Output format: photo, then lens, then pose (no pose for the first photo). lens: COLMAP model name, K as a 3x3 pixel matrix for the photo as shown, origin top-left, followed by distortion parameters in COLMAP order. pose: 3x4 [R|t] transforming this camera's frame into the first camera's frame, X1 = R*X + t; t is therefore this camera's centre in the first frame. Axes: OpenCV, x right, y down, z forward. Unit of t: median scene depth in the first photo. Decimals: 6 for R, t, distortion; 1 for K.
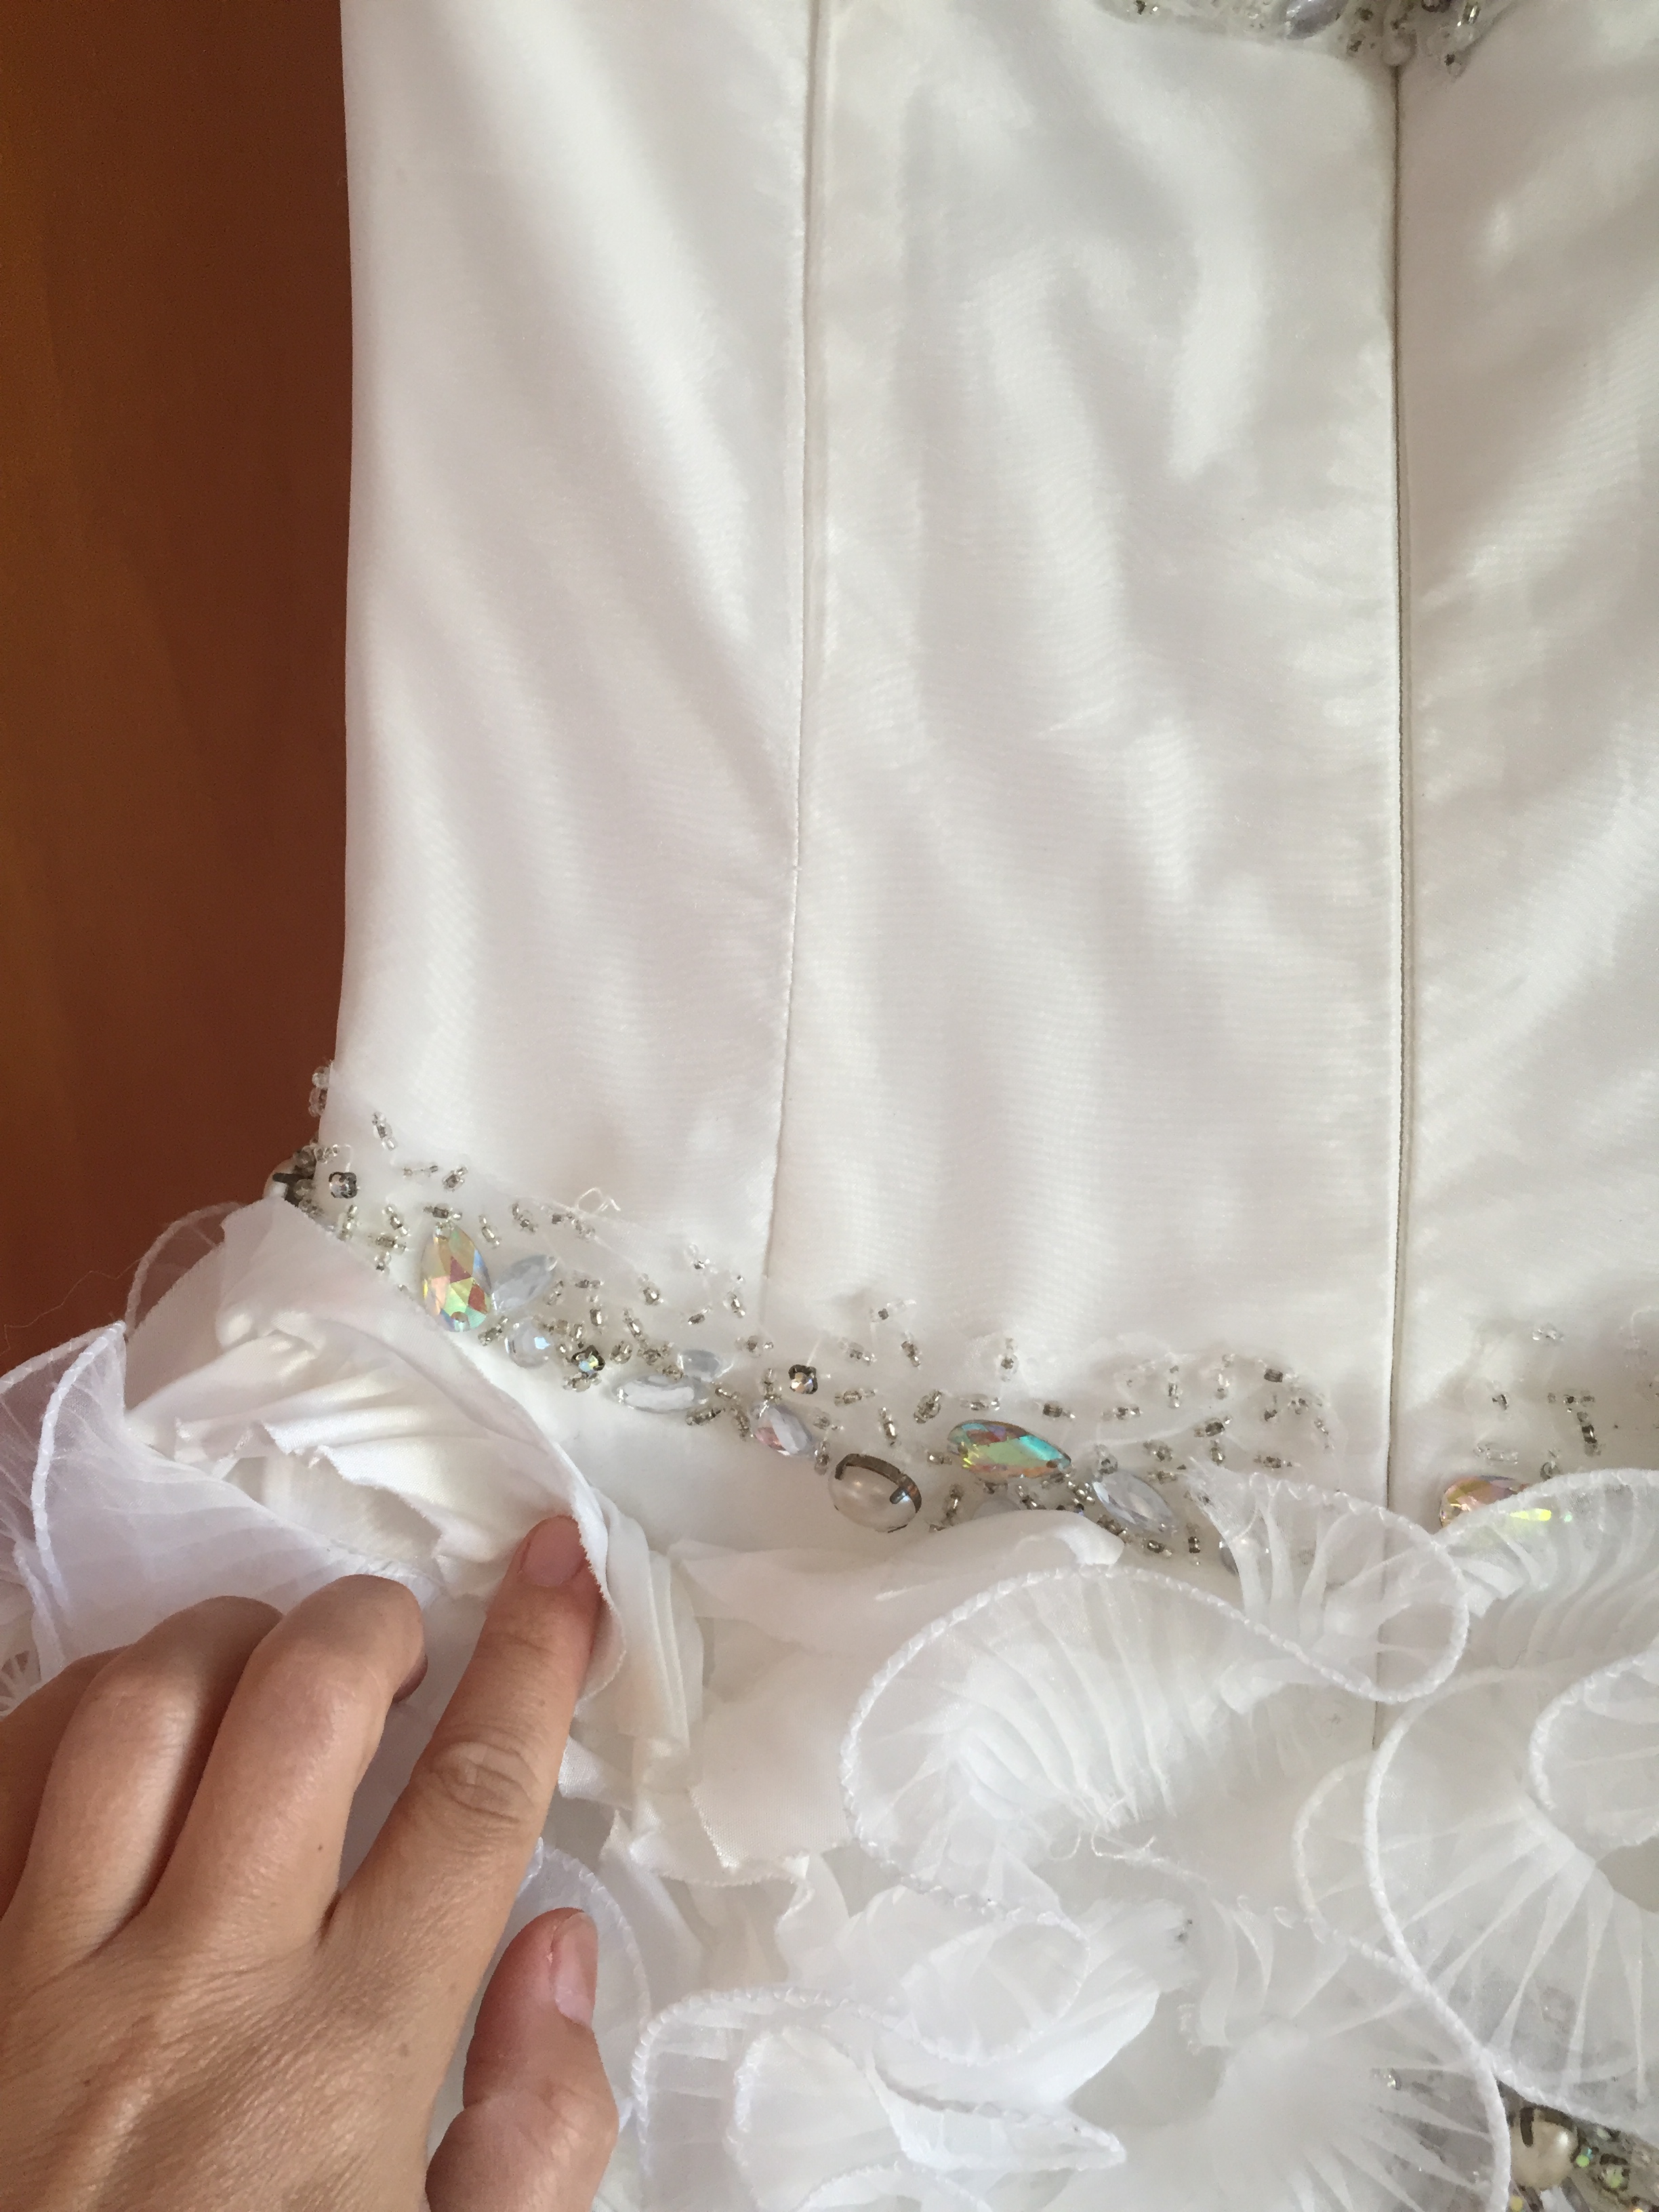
lens RADIAL K [[1573.9, 0, 829.5], [0, 1573.9, 1106.0], [0, 0, 1]] dist [0.013372, 0.002165]
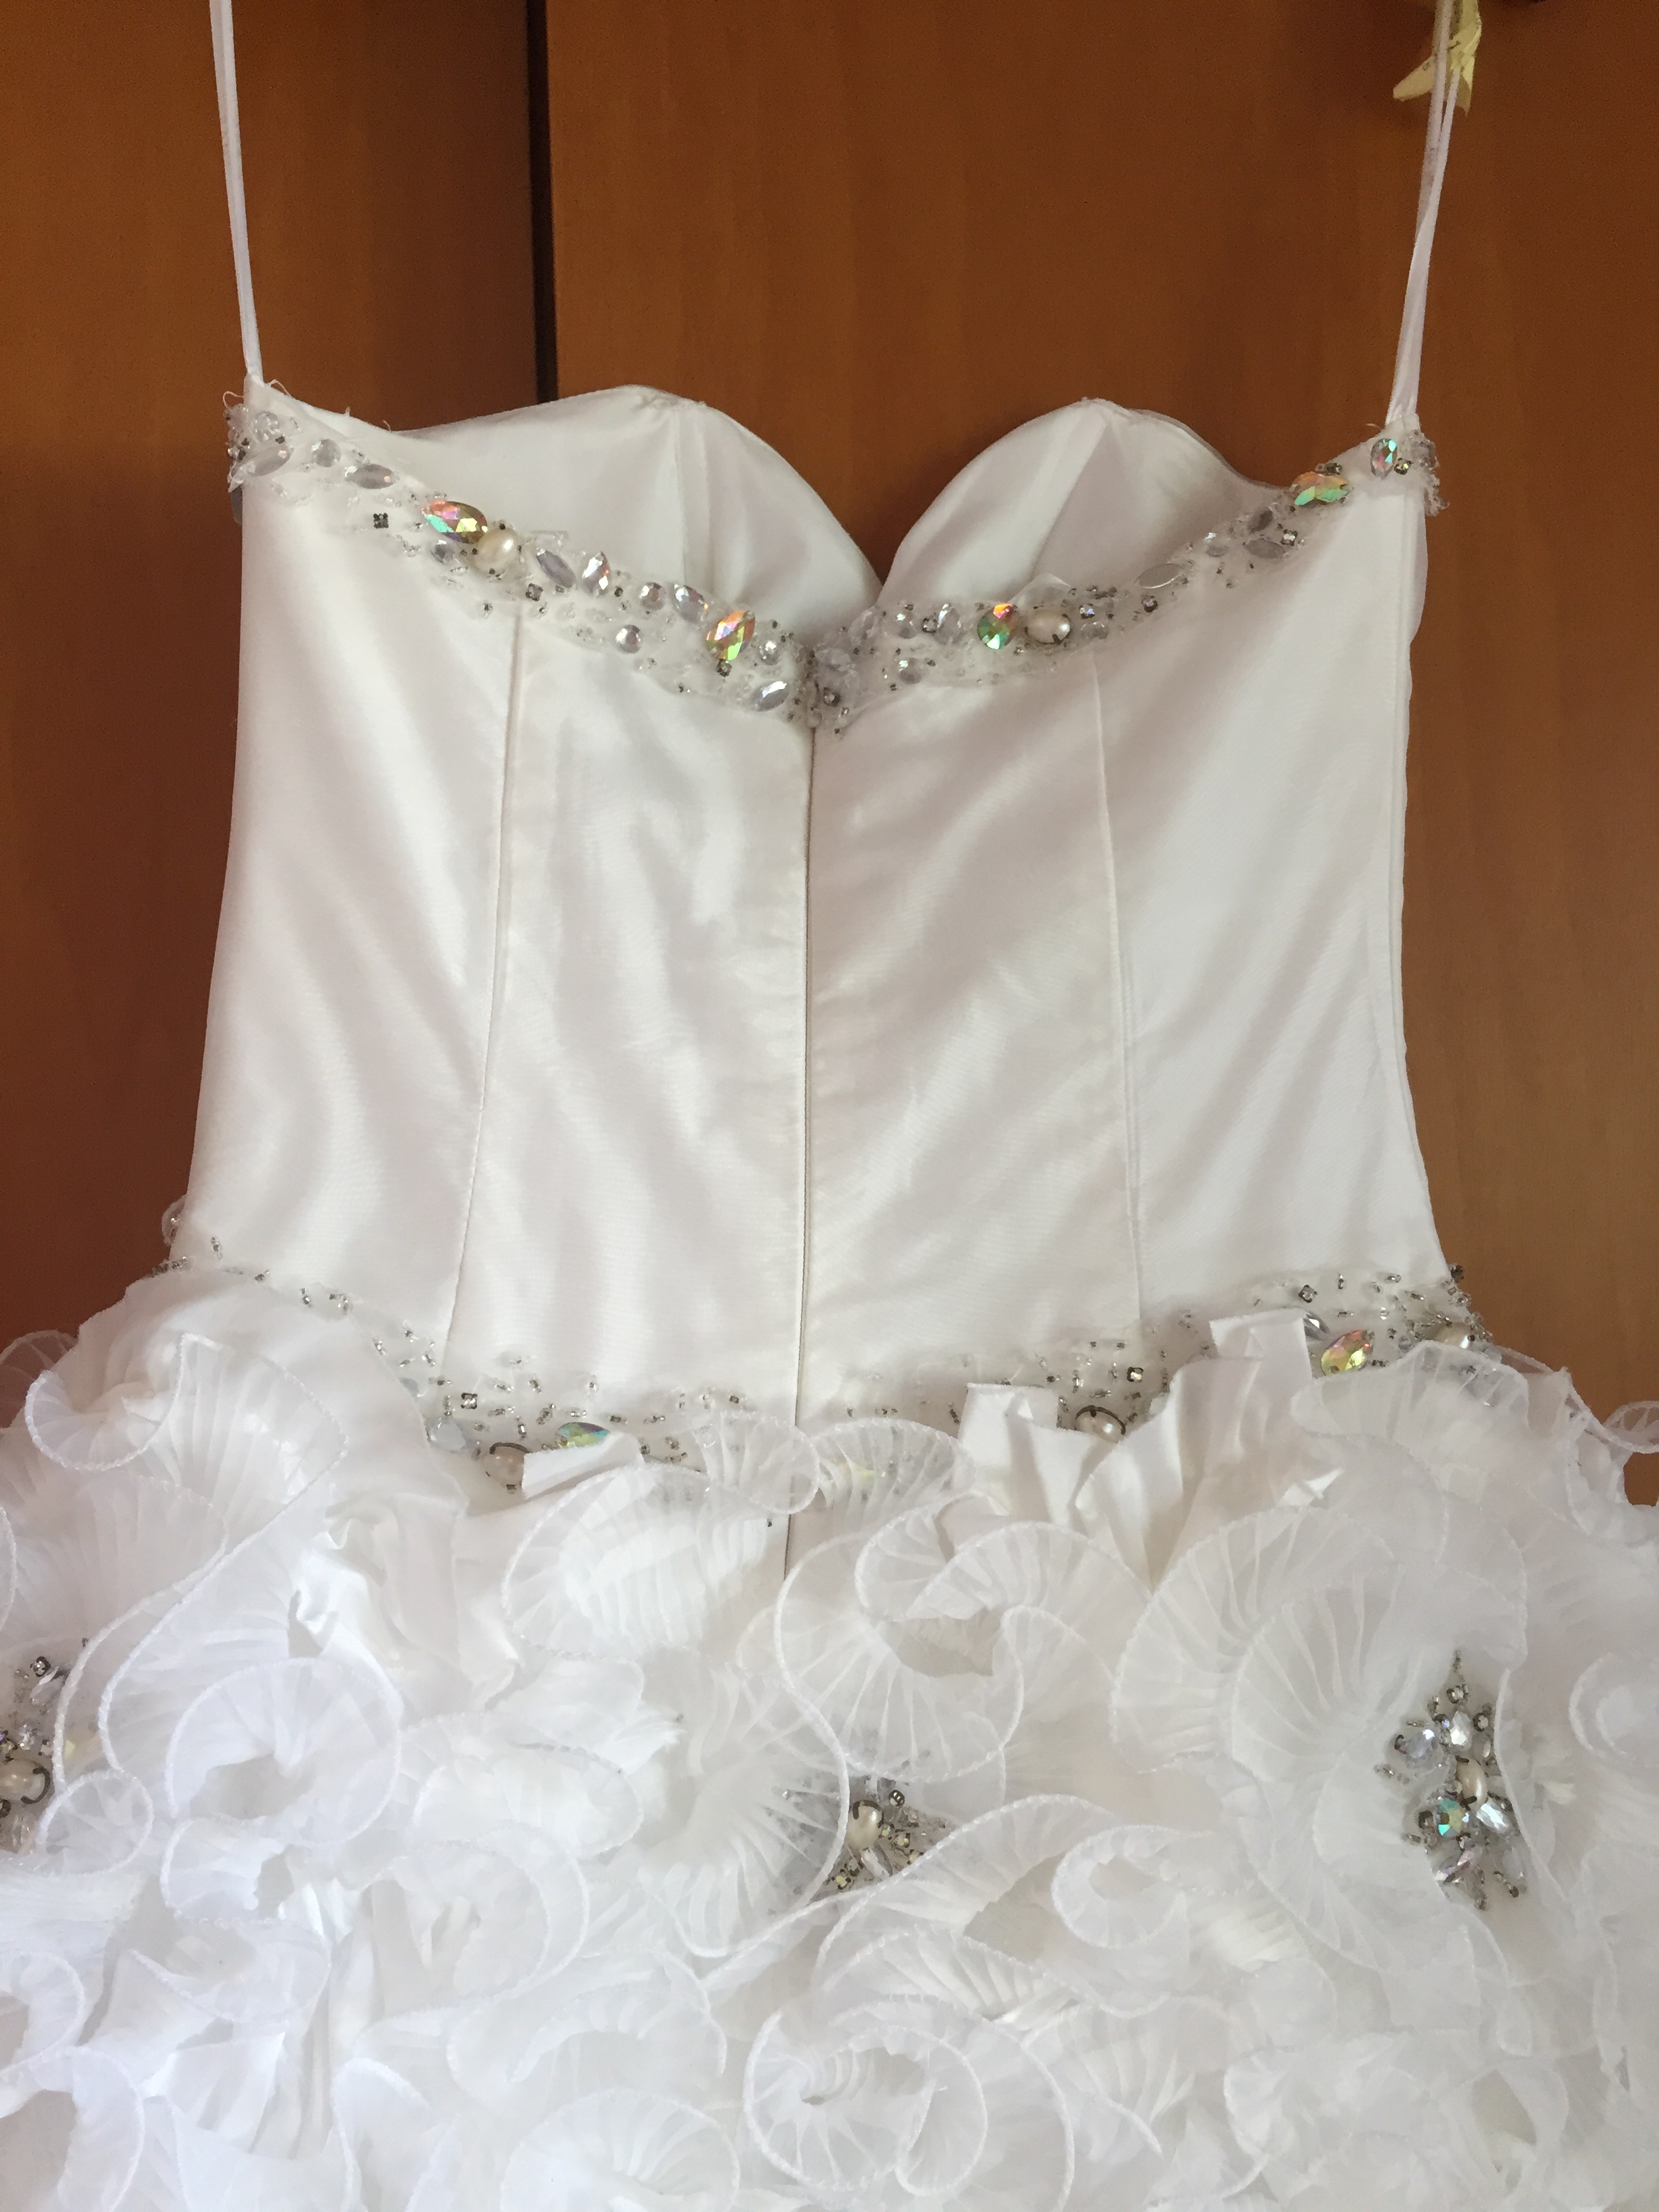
lens RADIAL K [[1573.9, 0, 829.5], [0, 1573.9, 1106.0], [0, 0, 1]] dist [0.013372, 0.002165]
pose [[0.959012, 0.064183, 0.276000, -0.137825], [-0.005669, 0.978161, -0.207772, 0.216309], [-0.283307, 0.197691, 0.938432, -0.805582]]
